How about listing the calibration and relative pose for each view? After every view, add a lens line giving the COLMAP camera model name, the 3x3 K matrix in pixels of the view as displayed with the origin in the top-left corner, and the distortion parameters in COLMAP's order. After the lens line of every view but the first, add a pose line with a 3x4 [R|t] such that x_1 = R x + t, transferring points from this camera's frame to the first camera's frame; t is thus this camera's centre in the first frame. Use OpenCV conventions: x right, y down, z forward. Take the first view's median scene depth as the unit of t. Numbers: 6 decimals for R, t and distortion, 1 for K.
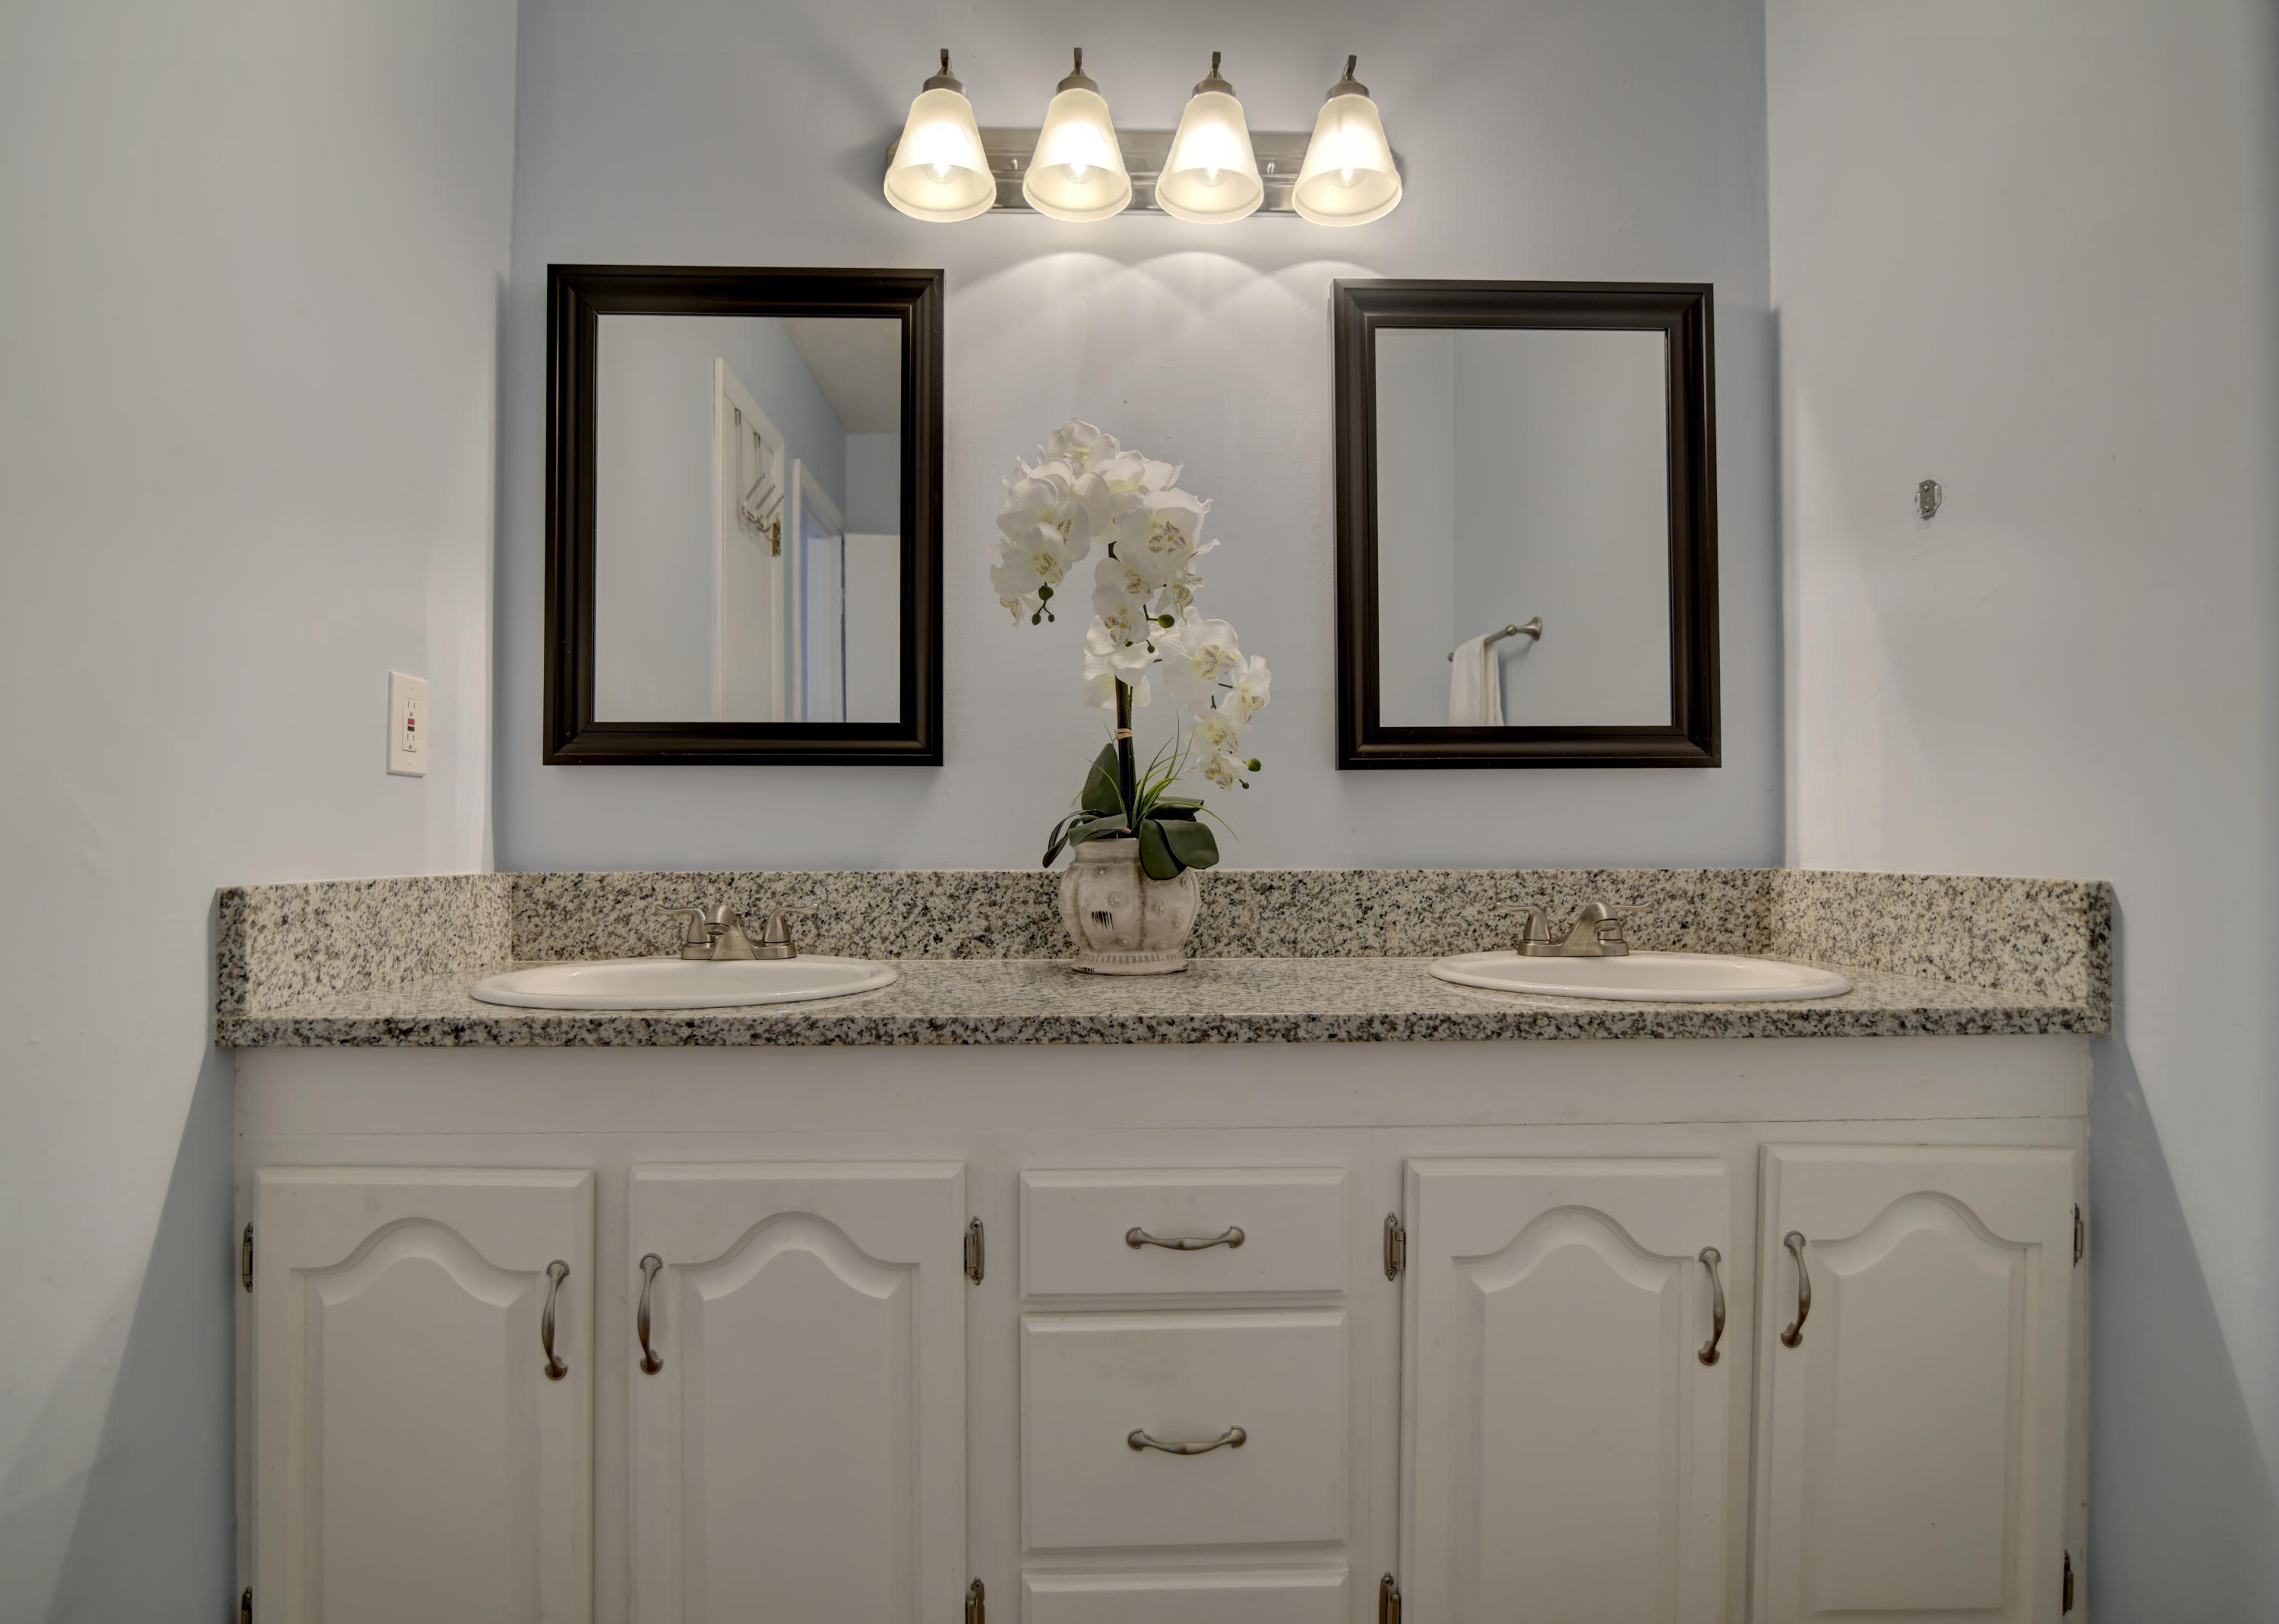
lens RADIAL K [[1158.2, 0, 1137.2], [0, 1158.2, 819.2], [0, 0, 1]] dist [-0.020237, 0.000079]
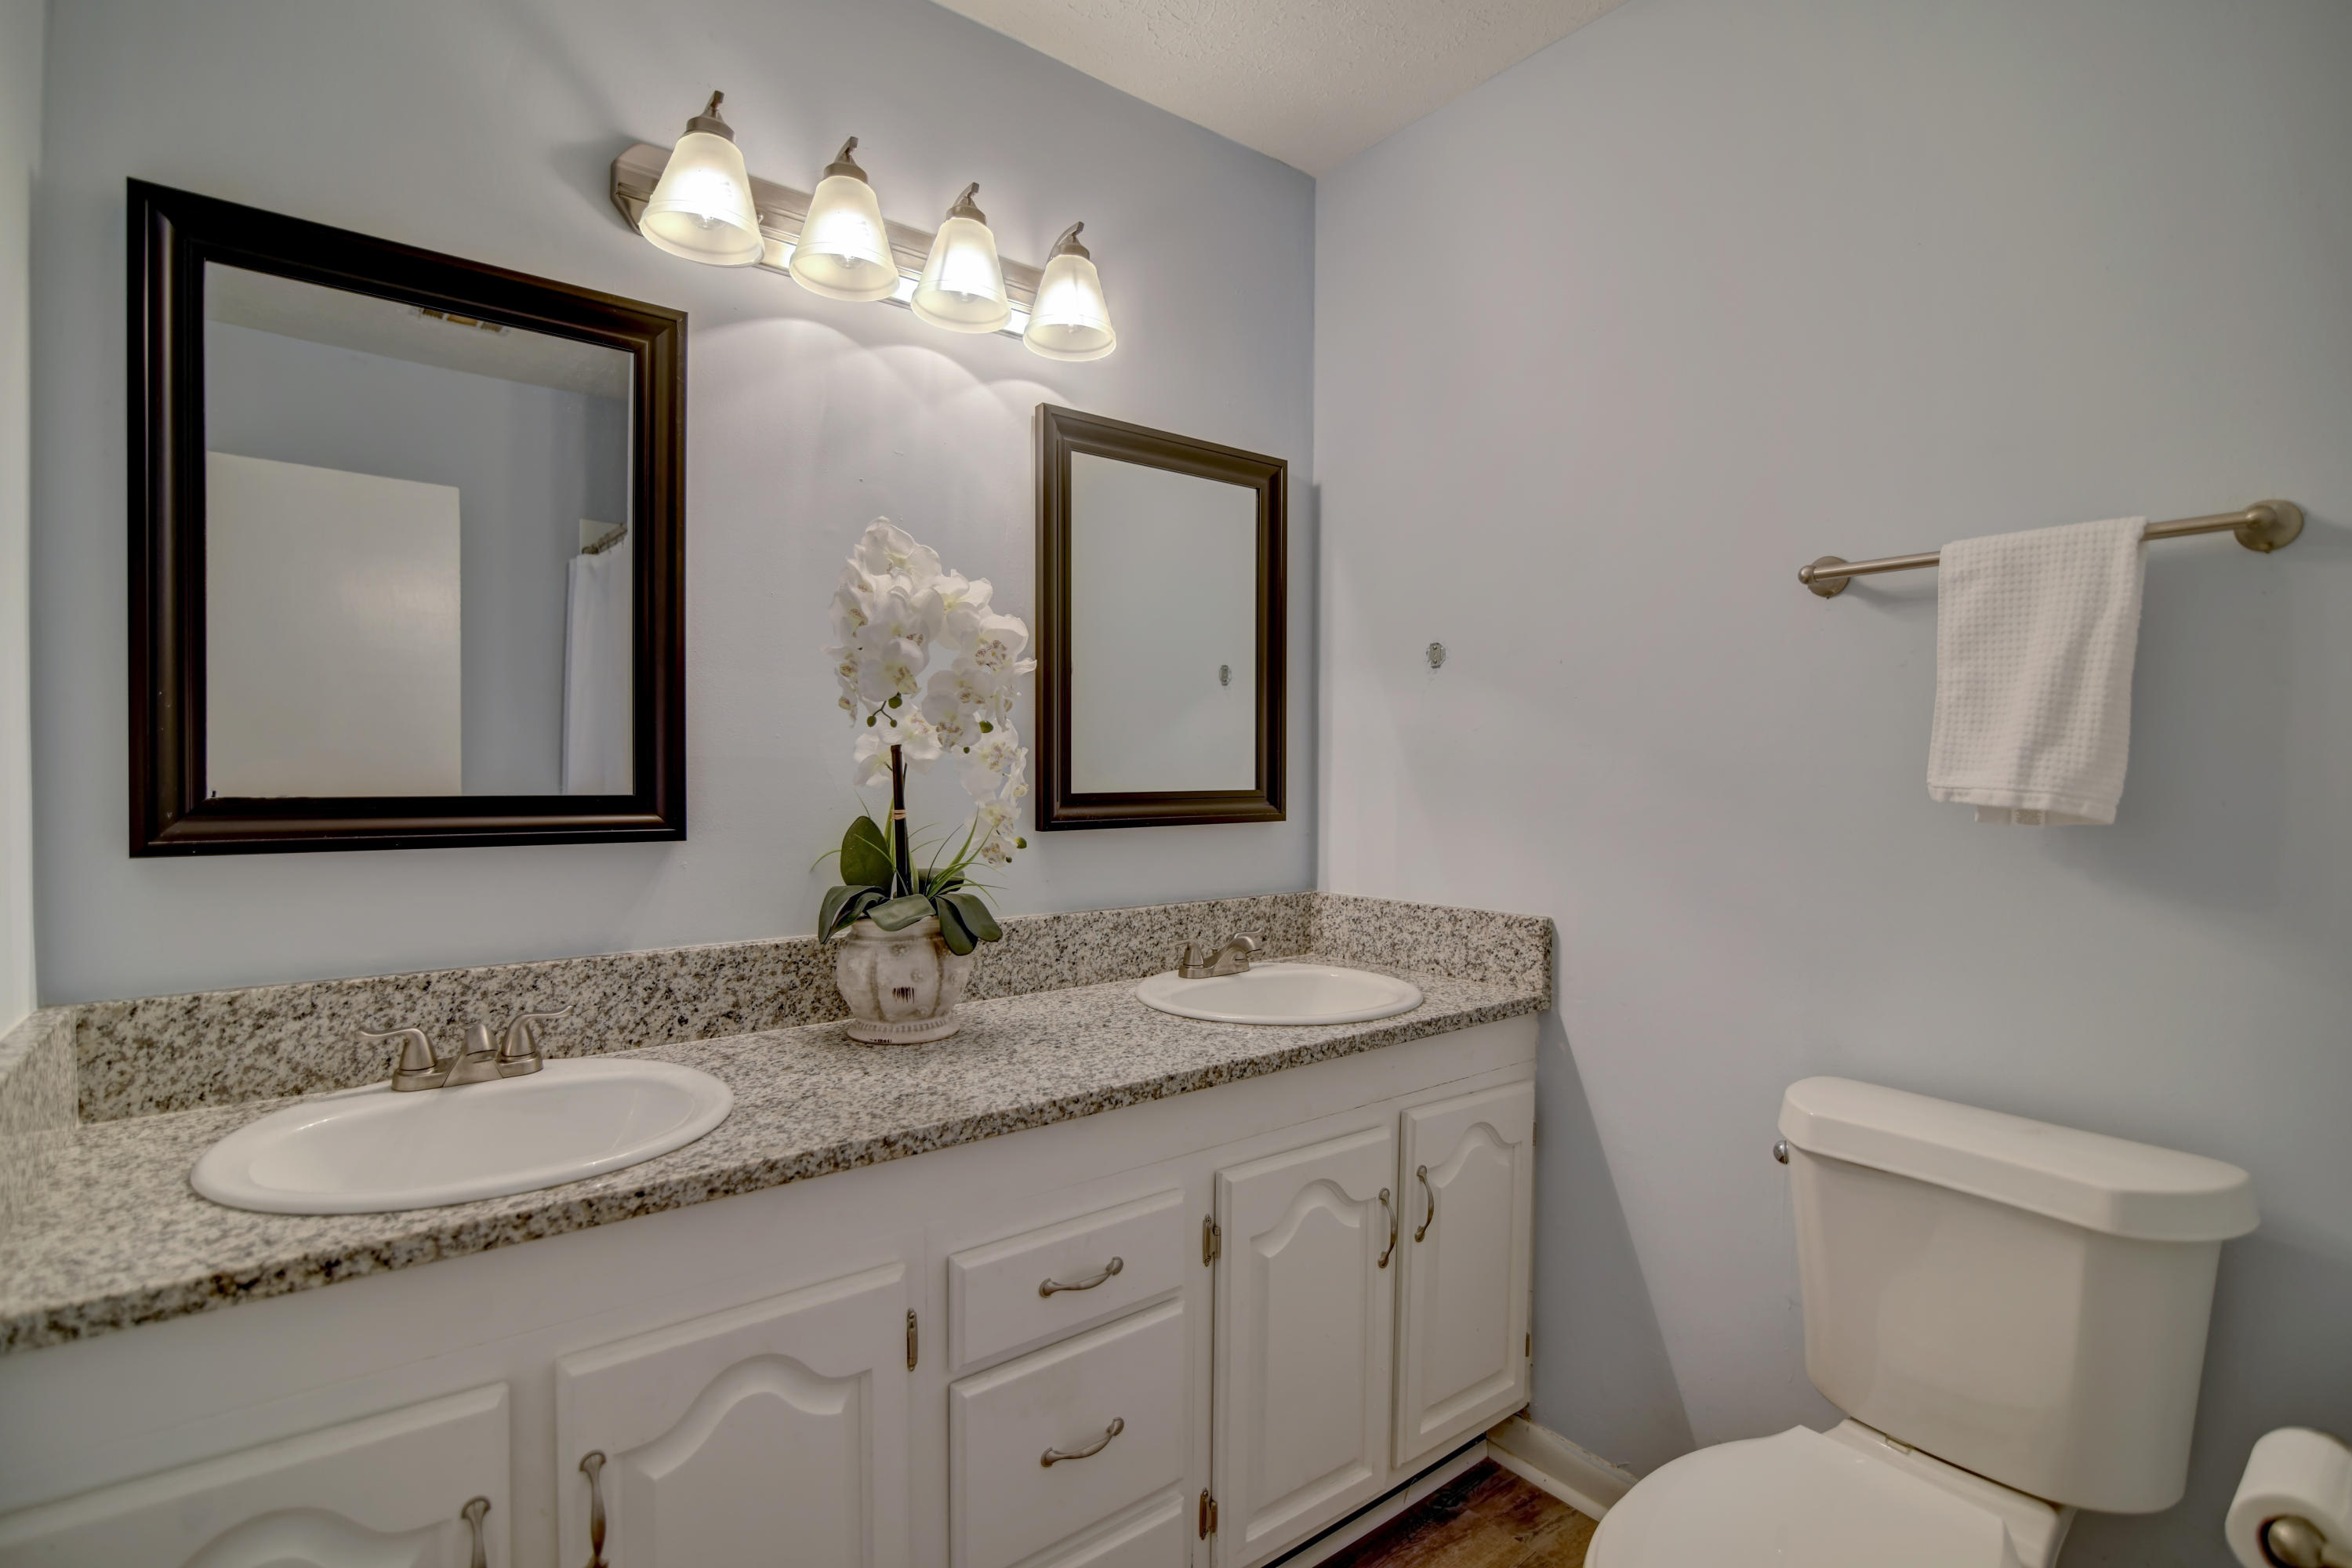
lens RADIAL K [[1090.4, 0, 1171.0], [0, 1090.4, 794.4], [0, 0, 1]] dist [-0.018010, 0.000330]
pose [[0.807494, -0.007321, 0.589830, -0.433474], [-0.014417, 0.999379, 0.032142, -0.137774], [-0.589699, -0.034459, 0.806888, 0.047550]]
